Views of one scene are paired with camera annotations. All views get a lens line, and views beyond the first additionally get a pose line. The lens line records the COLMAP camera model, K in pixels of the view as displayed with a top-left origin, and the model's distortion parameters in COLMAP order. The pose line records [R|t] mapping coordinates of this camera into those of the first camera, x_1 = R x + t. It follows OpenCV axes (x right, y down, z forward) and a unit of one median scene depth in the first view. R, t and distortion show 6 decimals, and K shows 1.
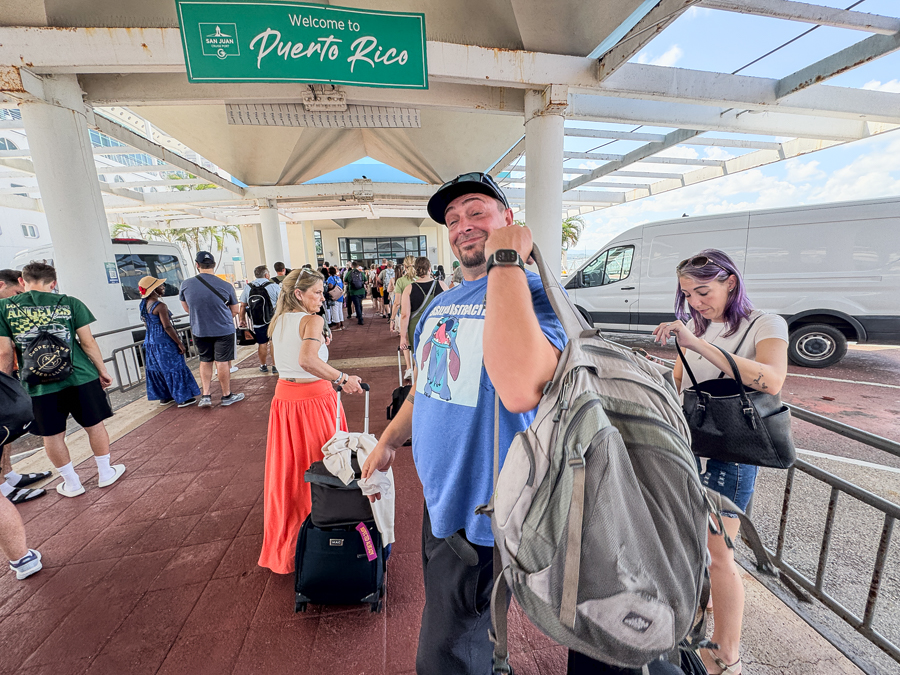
lens RADIAL K [[367.8, 0, 453.1], [0, 367.8, 340.2], [0, 0, 1]] dist [0.000283, 0.000511]
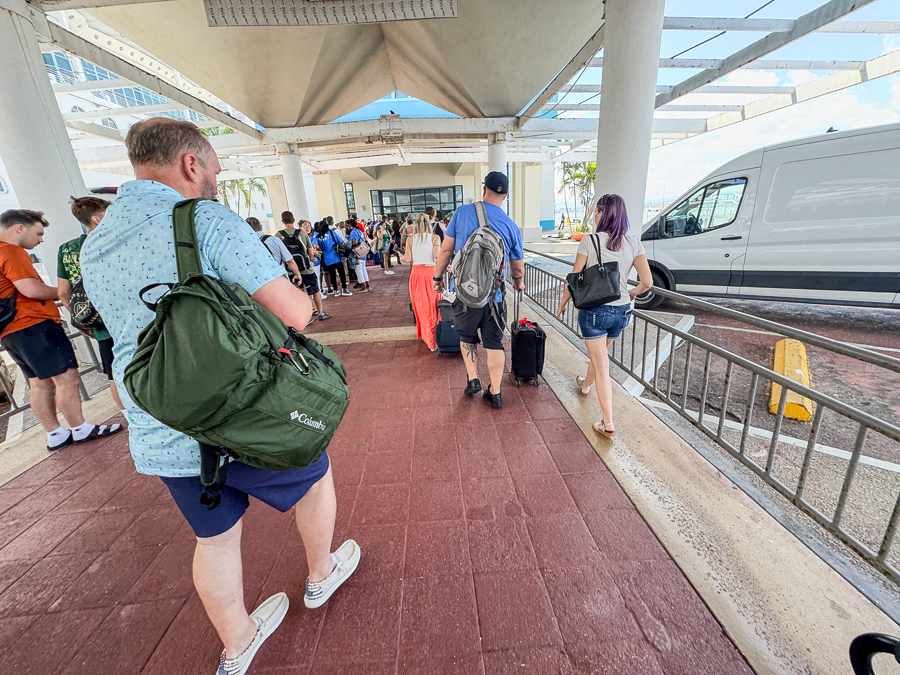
lens RADIAL K [[367.8, 0, 451.6], [0, 367.8, 339.3], [0, 0, 1]] dist [0.000283, 0.000511]
pose [[0.995027, 0.013215, -0.098726, -0.016429], [-0.001831, 0.993420, 0.114513, -0.020780], [0.099589, -0.113762, 0.988504, 0.177523]]
